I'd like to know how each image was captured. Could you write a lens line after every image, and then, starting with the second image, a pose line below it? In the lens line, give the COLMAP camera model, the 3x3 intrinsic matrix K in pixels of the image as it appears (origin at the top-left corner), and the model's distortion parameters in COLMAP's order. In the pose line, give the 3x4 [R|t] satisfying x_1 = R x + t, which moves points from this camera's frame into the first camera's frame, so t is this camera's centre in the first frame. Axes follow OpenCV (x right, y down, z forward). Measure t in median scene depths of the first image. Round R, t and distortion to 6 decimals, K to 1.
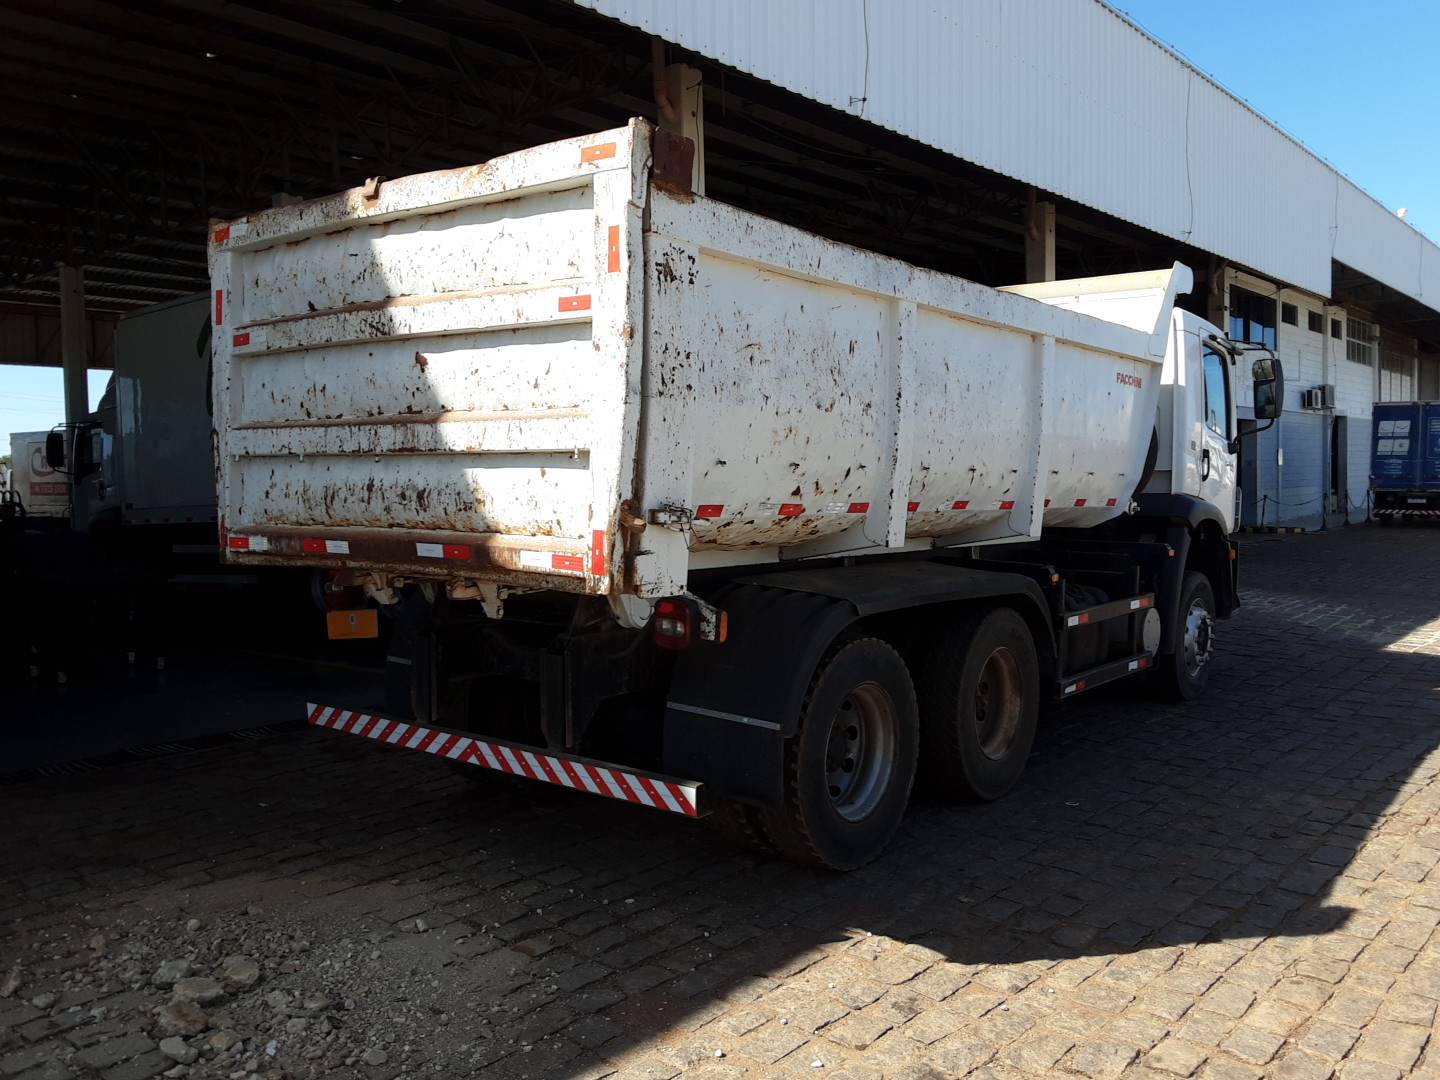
lens RADIAL K [[1210.1, 0, 723.0], [0, 1210.1, 537.3], [0, 0, 1]] dist [0.046408, -0.010455]
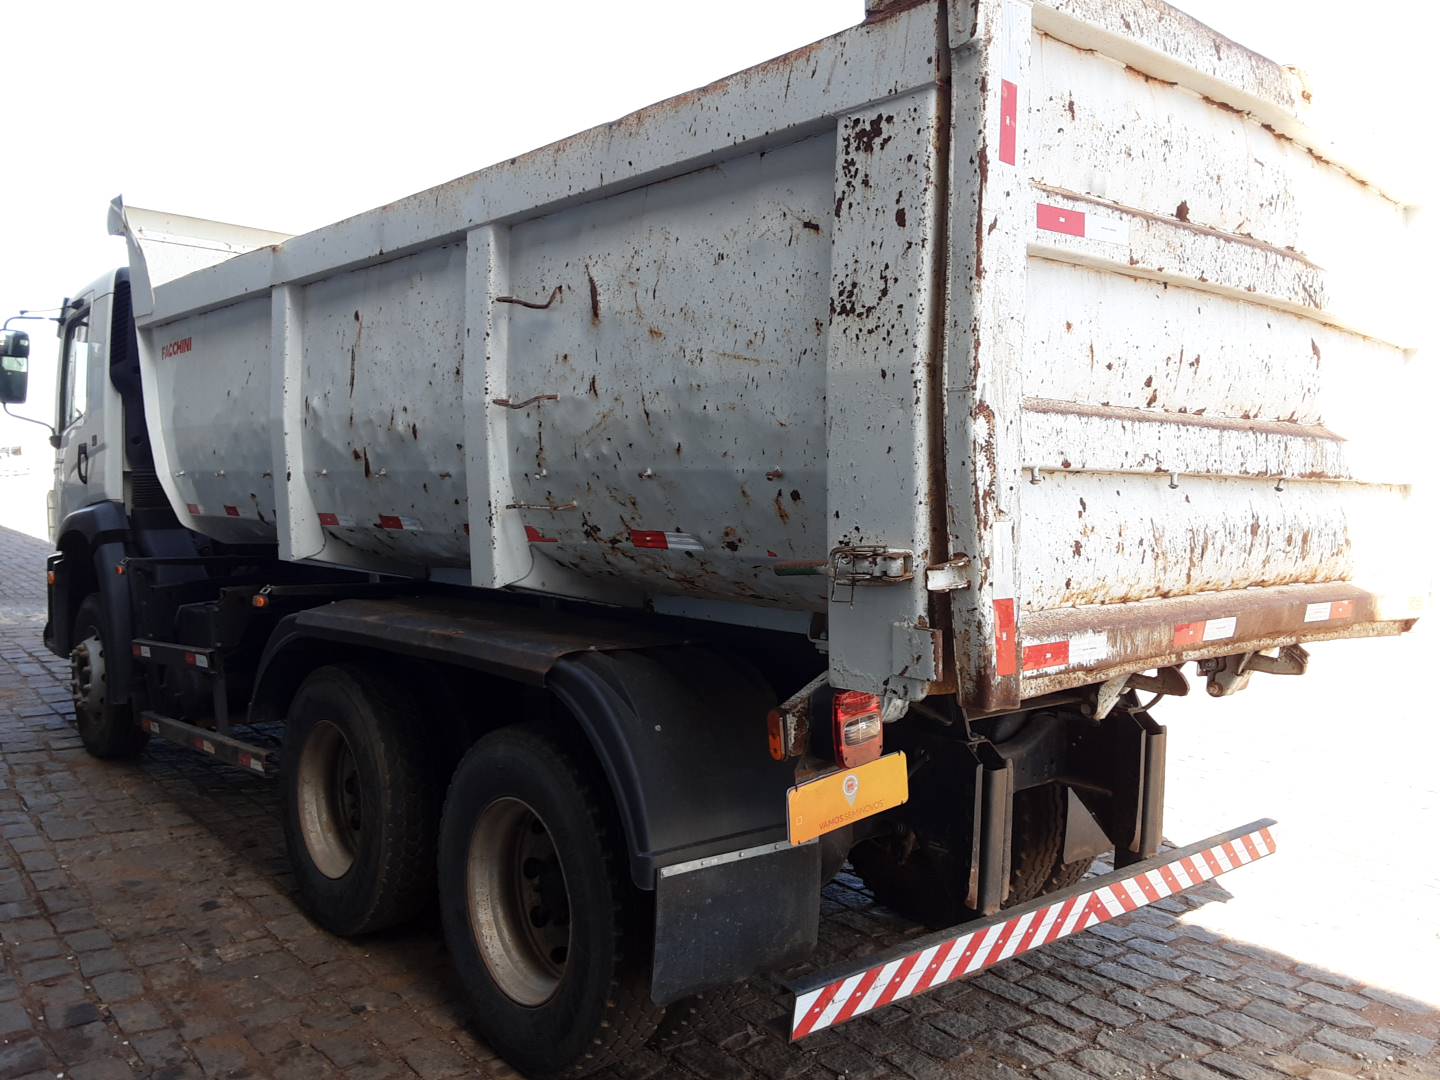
lens RADIAL K [[1210.1, 0, 723.3], [0, 1210.1, 537.3], [0, 0, 1]] dist [0.046408, -0.010455]
pose [[0.162616, -0.040791, 0.985846, -0.926898], [0.027923, 0.998935, 0.036727, -0.064757], [-0.986294, 0.021556, 0.163581, 1.109161]]
